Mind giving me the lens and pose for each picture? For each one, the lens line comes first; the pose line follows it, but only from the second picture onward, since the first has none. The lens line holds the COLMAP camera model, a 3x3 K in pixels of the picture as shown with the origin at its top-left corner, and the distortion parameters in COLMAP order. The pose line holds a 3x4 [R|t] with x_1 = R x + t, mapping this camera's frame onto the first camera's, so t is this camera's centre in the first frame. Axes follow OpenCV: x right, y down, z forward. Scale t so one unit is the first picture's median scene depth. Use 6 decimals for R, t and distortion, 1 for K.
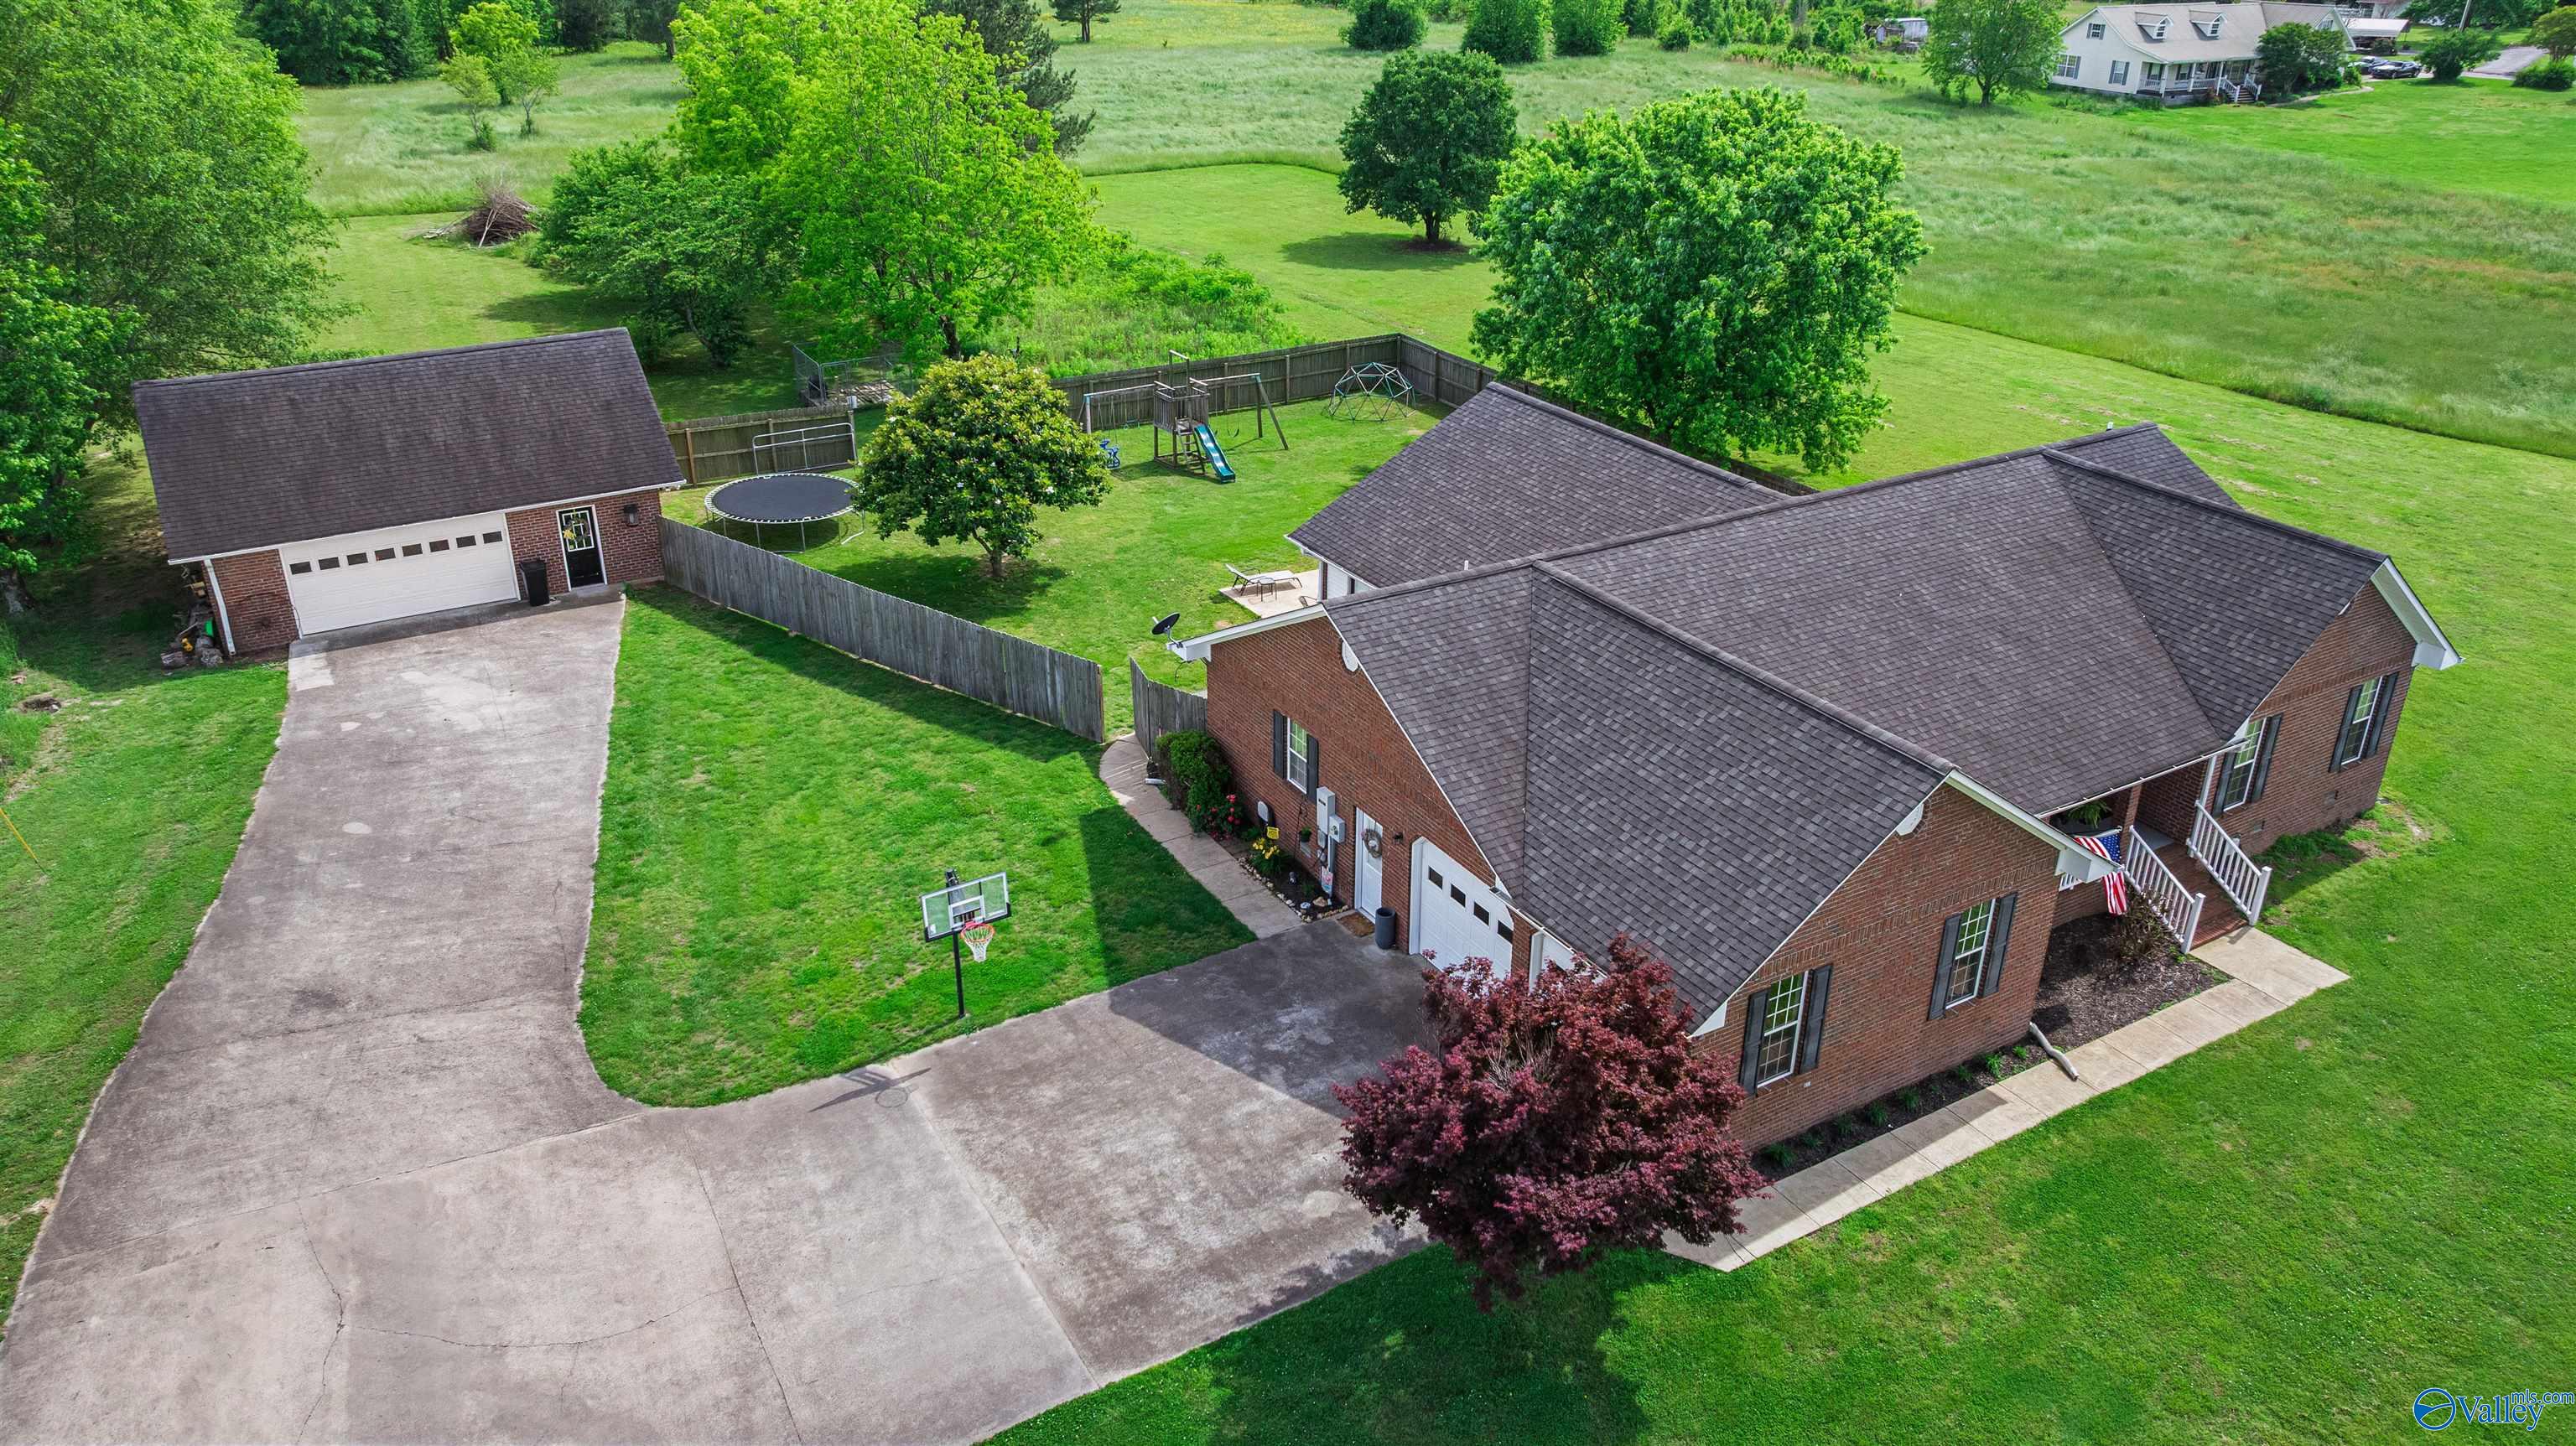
lens RADIAL K [[1798.4, 0, 1288.0], [0, 1798.4, 723.0], [0, 0, 1]] dist [-0.018524, 0.003211]
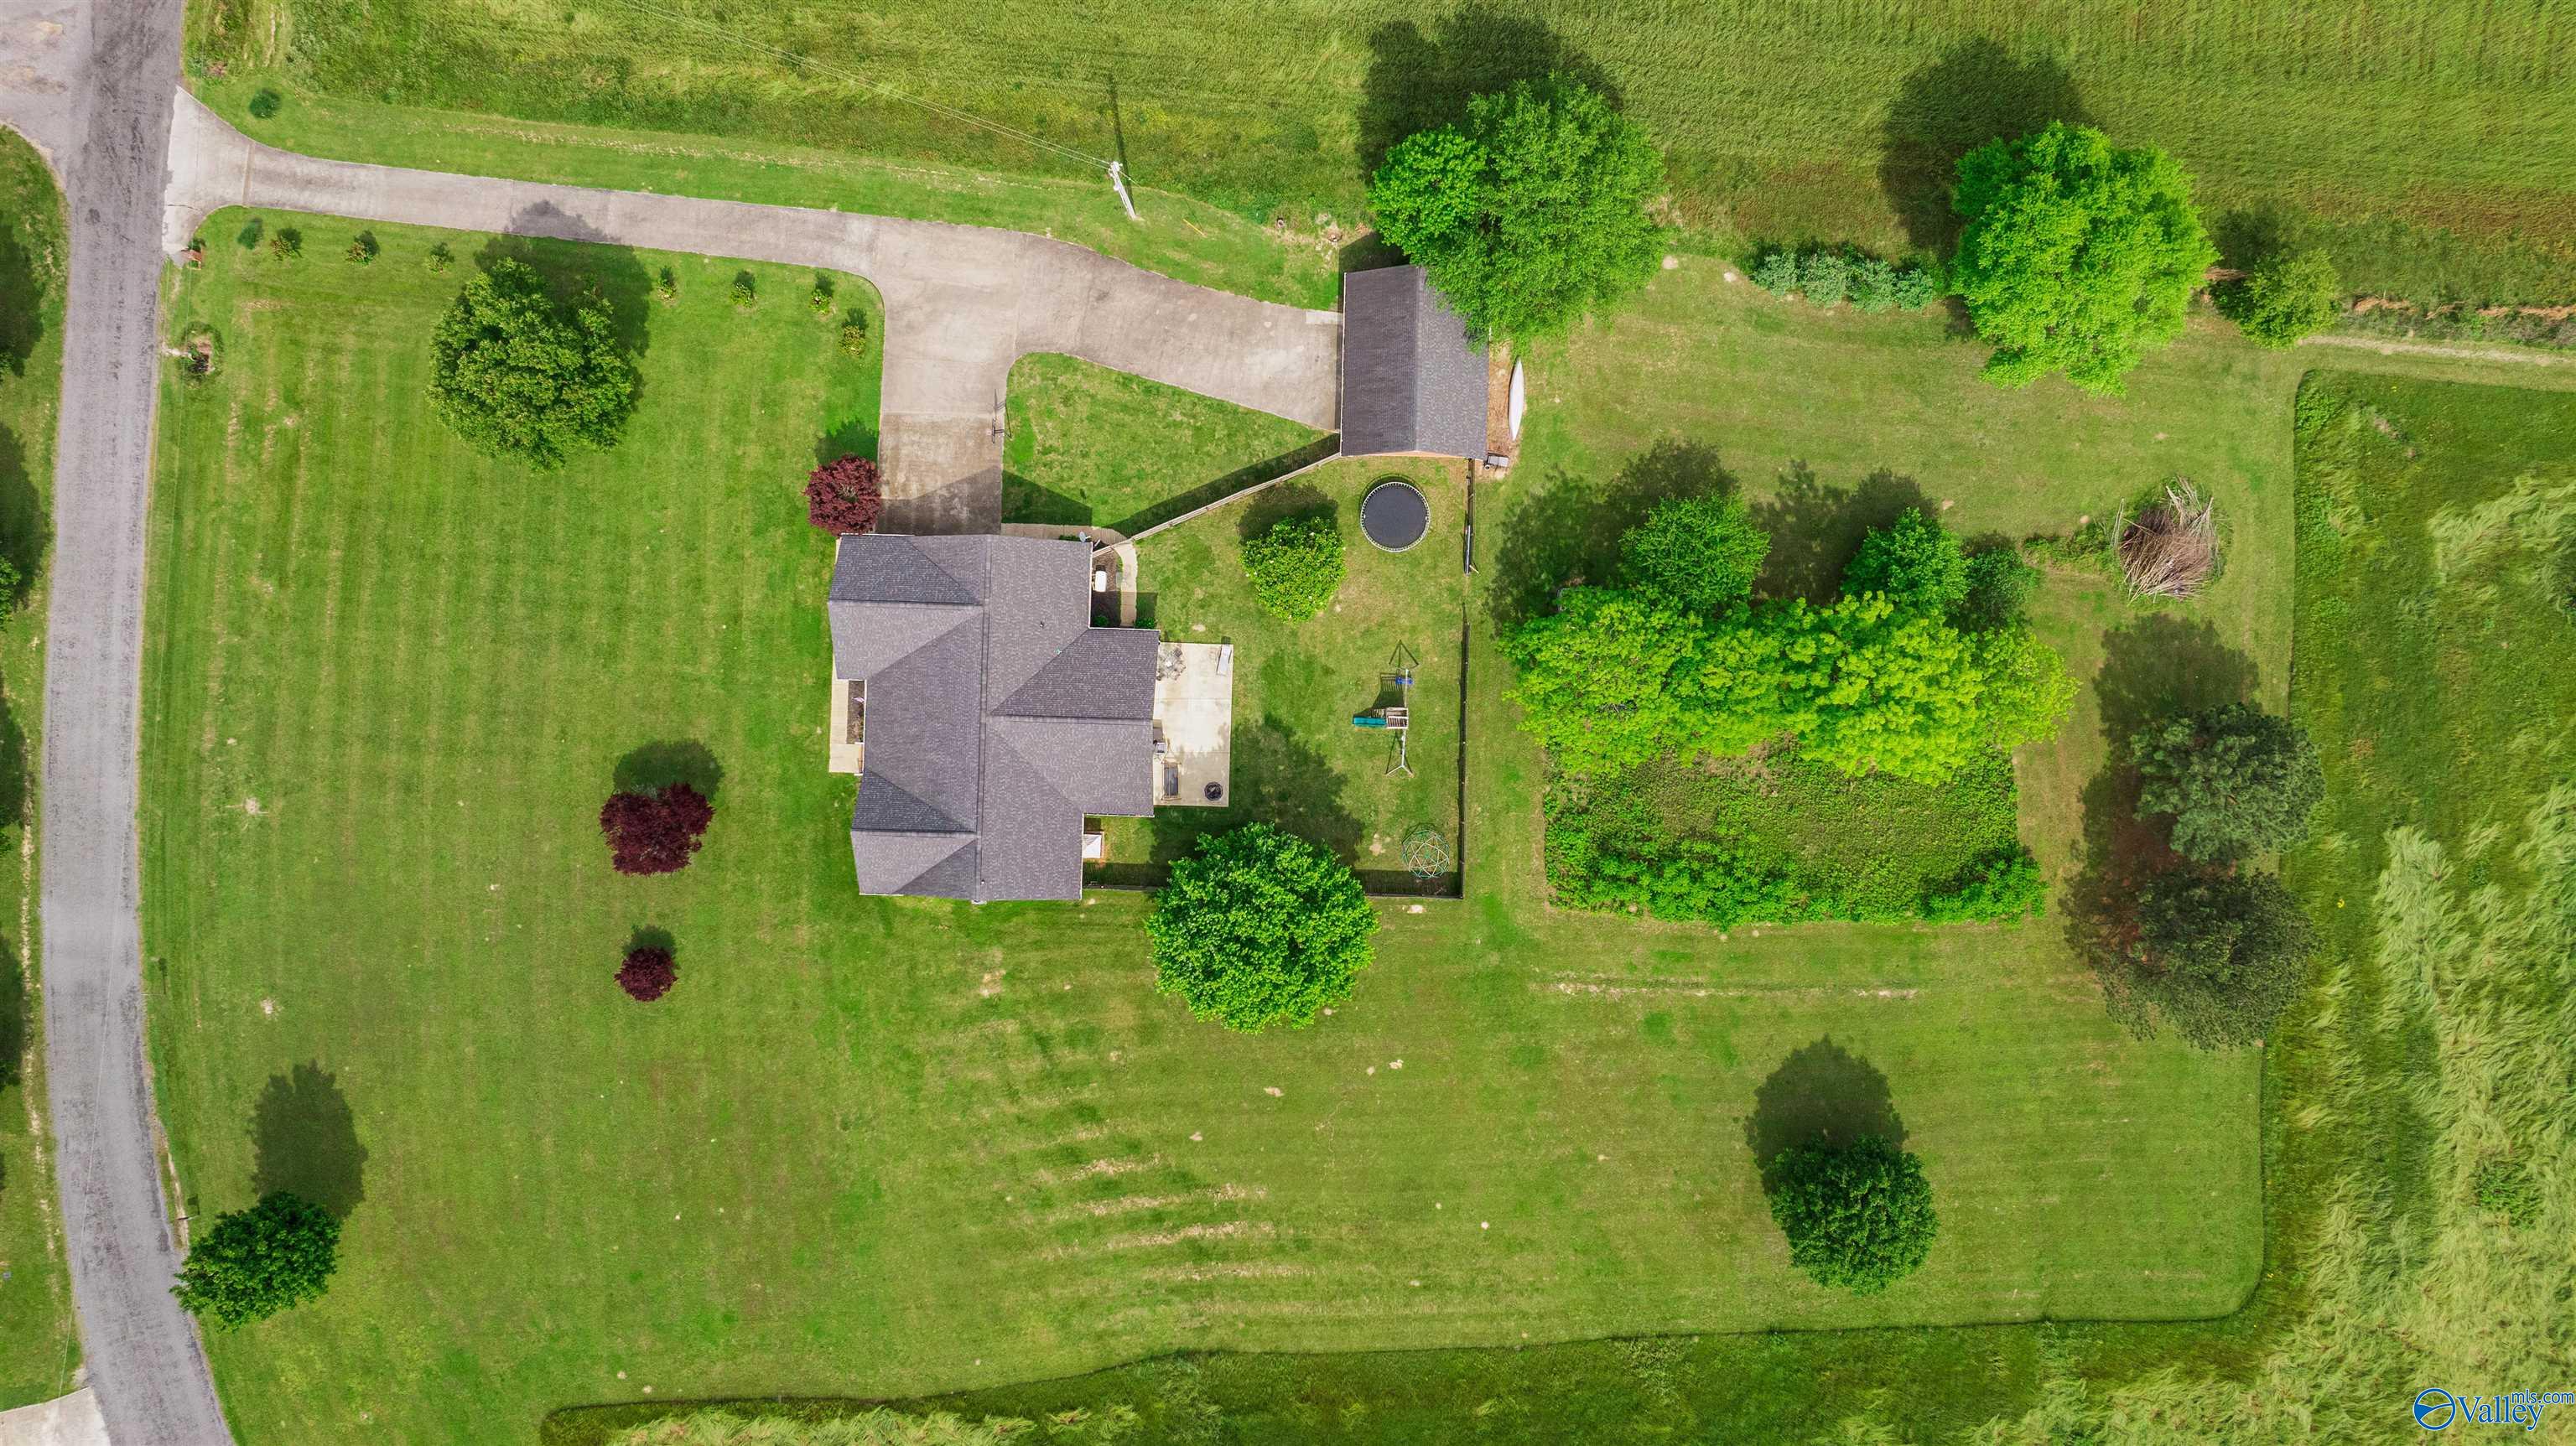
lens RADIAL K [[1798.4, 0, 1288.0], [0, 1798.4, 723.0], [0, 0, 1]] dist [-0.018524, 0.003211]
pose [[-0.531945, 0.846401, -0.025294, 0.084019], [-0.370251, -0.205623, 0.905888, -2.618831], [0.761544, 0.491248, 0.422761, 0.093022]]
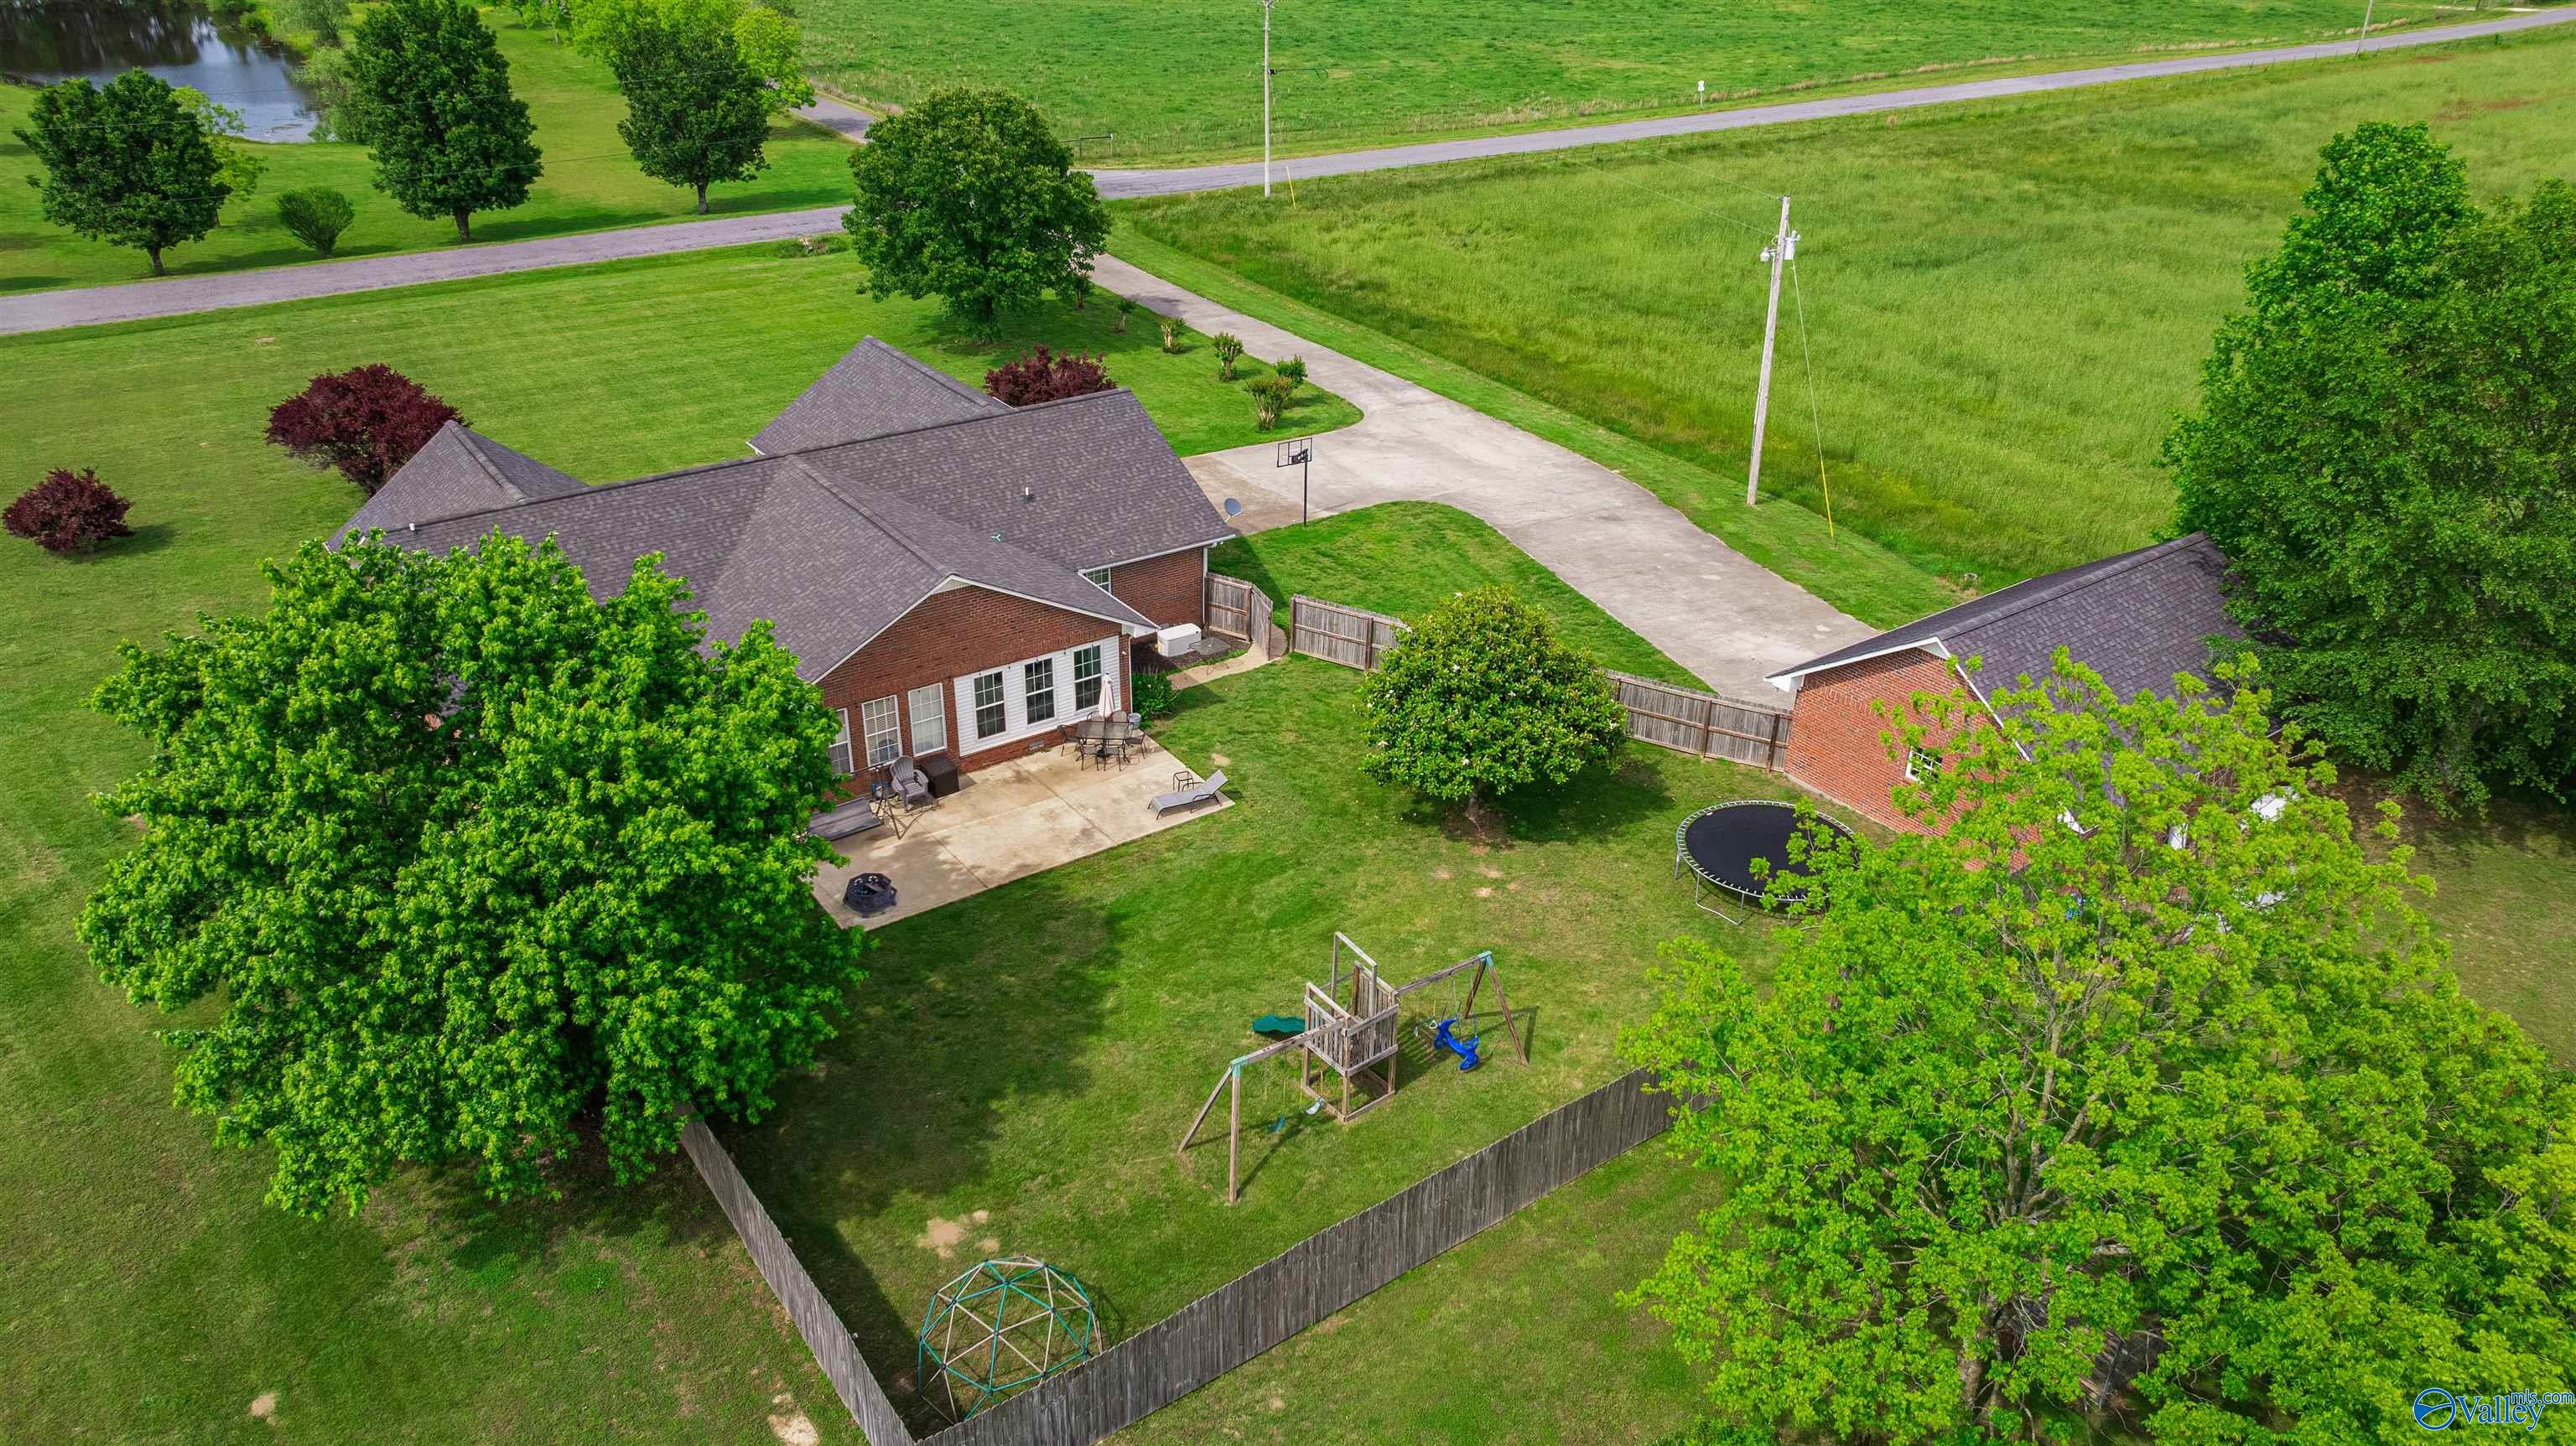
lens RADIAL K [[1798.4, 0, 1288.0], [0, 1798.4, 723.0], [0, 0, 1]] dist [-0.018524, 0.003211]
pose [[-0.995378, 0.020245, -0.093872, 0.028641], [-0.063322, 0.596525, 0.800093, -0.982091], [0.072194, 0.802339, -0.592486, 1.733167]]
